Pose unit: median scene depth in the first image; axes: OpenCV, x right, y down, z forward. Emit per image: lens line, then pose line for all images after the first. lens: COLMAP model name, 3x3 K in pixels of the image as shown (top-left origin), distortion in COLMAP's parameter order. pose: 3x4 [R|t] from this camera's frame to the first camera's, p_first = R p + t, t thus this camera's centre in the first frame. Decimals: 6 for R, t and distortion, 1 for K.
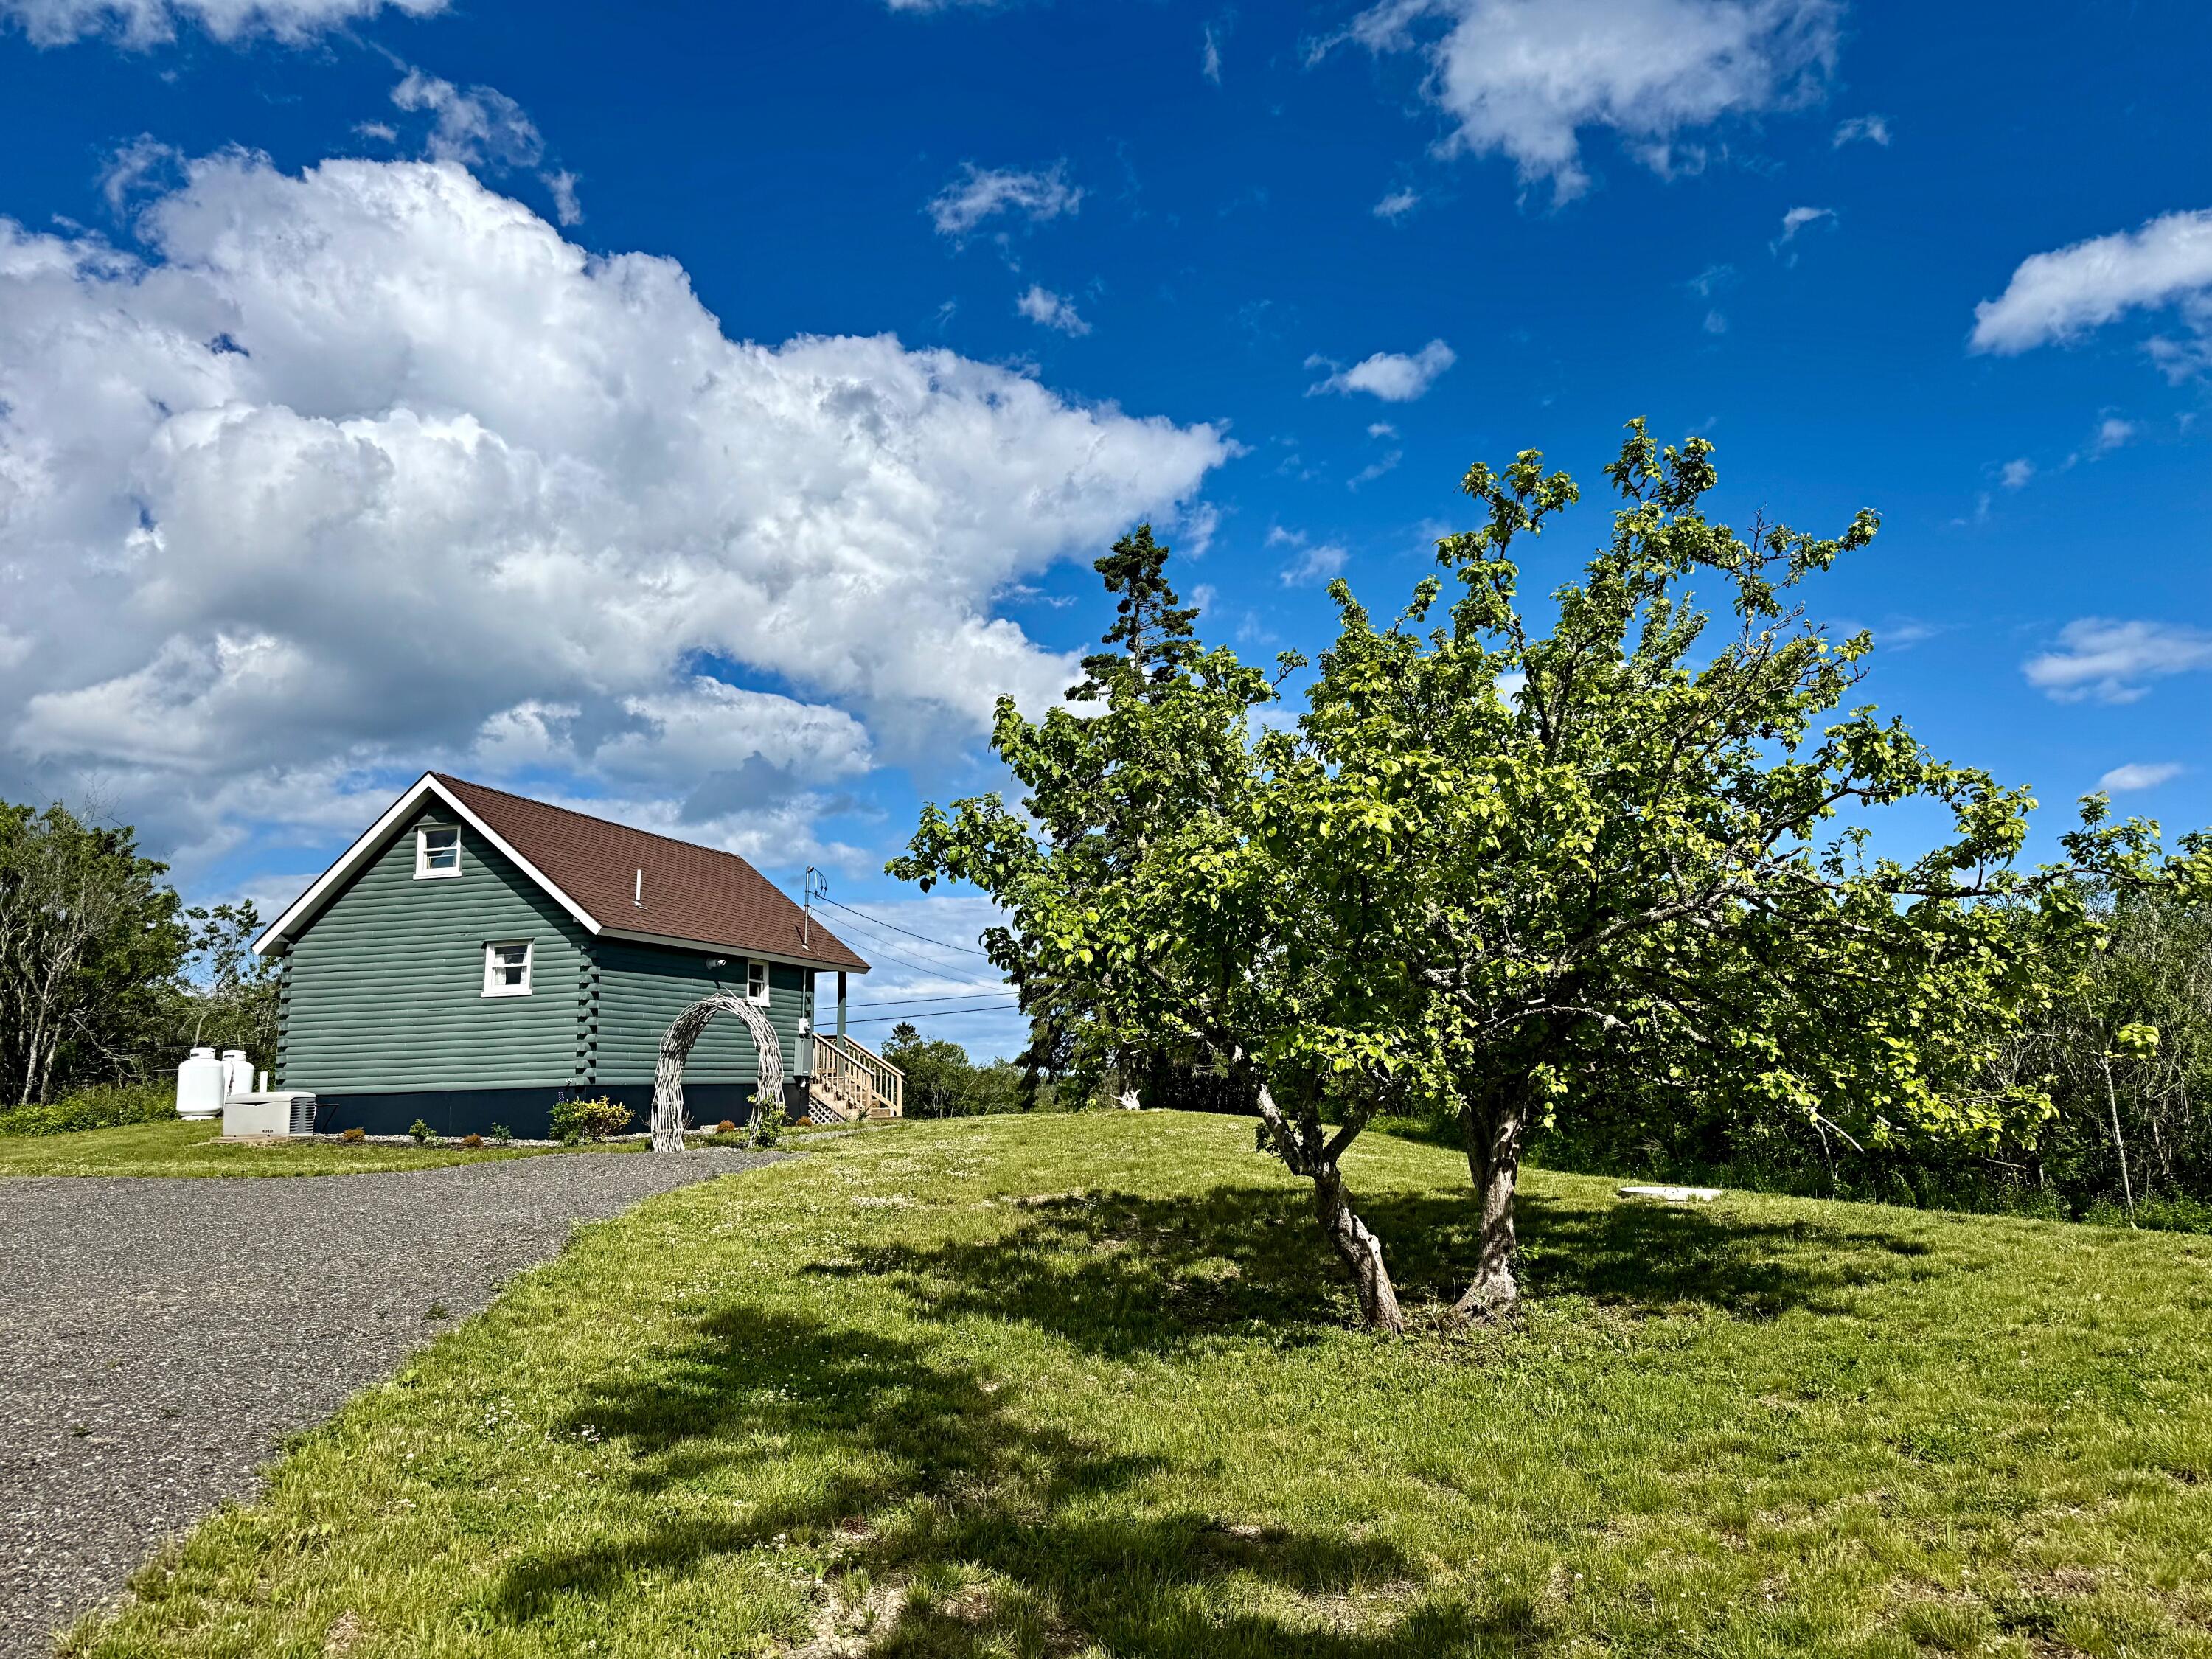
lens RADIAL K [[1497.1, 0, 1106.0], [0, 1497.1, 829.5], [0, 0, 1]] dist [0.026750, 0.000388]
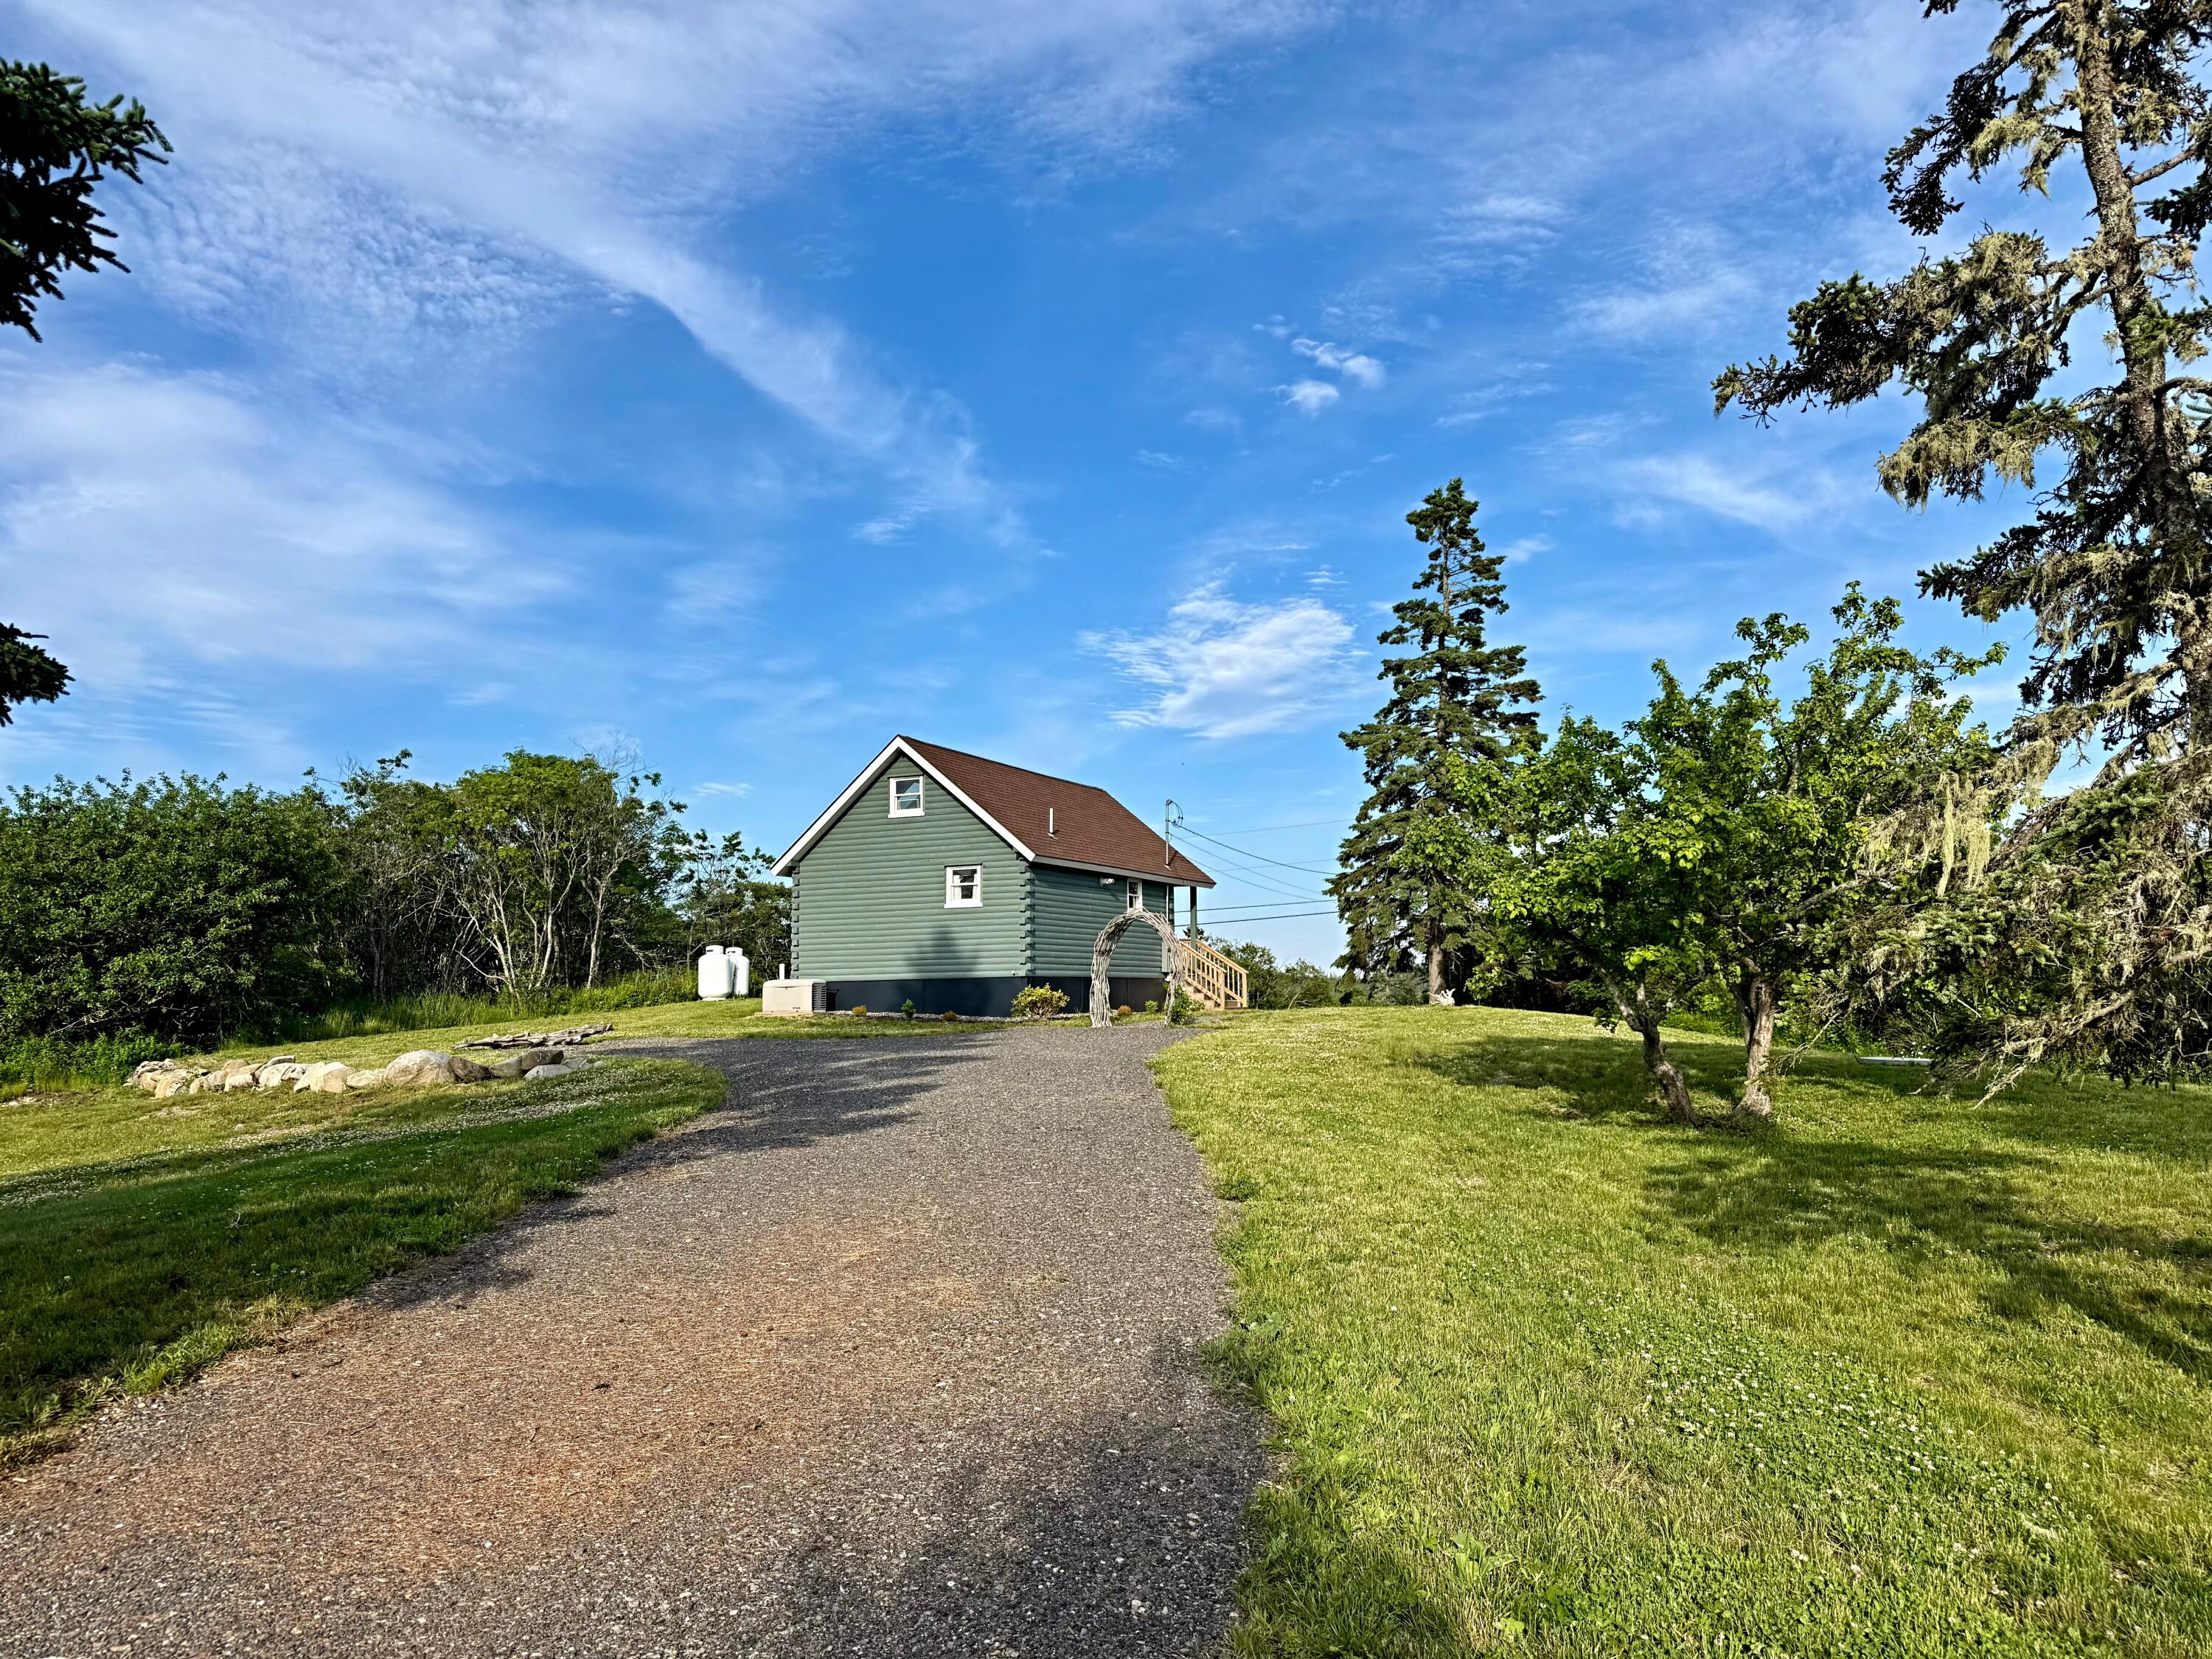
lens RADIAL K [[1504.6, 0, 1106.0], [0, 1504.6, 829.5], [0, 0, 1]] dist [0.230849, -0.189493]
pose [[0.984286, -0.005206, -0.176505, -0.035842], [0.016708, 0.997827, 0.063741, -0.030235], [0.175790, -0.065689, 0.982234, -0.204914]]
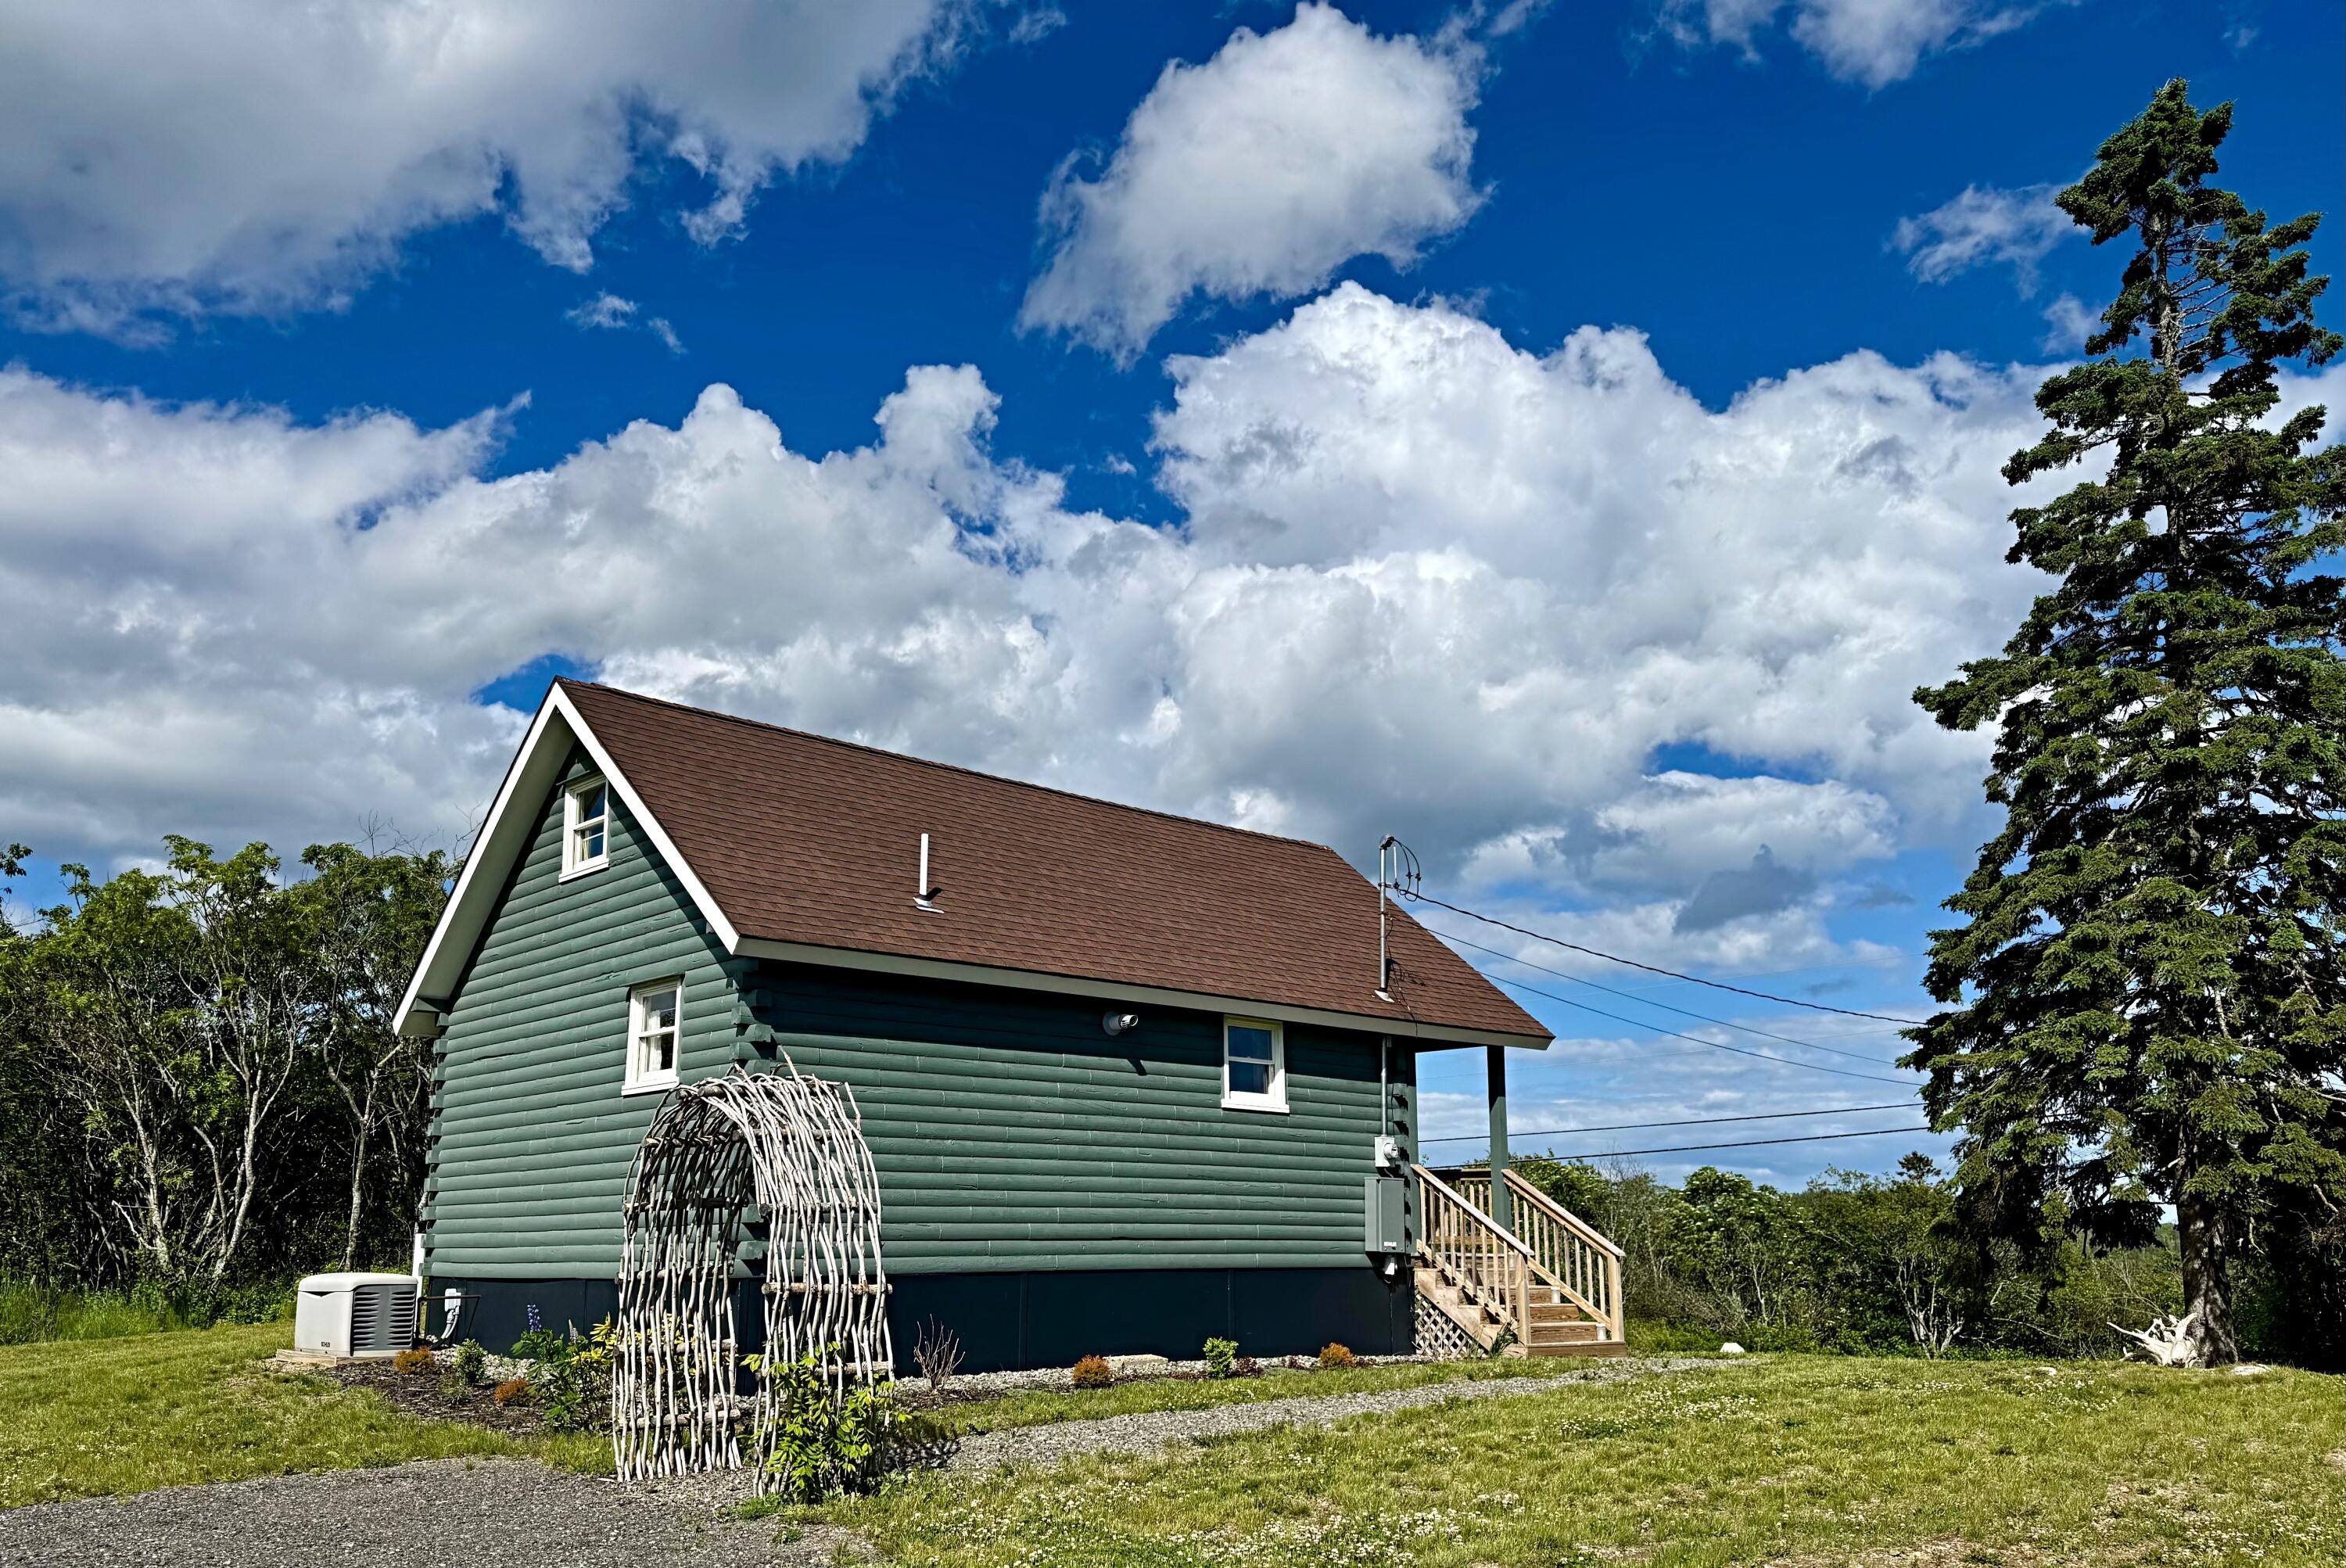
lens RADIAL K [[1642.9, 0, 1171.7], [0, 1642.9, 999.9], [0, 0, 1]] dist [0.088184, -0.133268]
pose [[0.836913, -0.060102, -0.544026, 0.038505], [0.076237, 0.997064, 0.007130, 0.071771], [0.542000, -0.047442, 0.839038, 0.508040]]
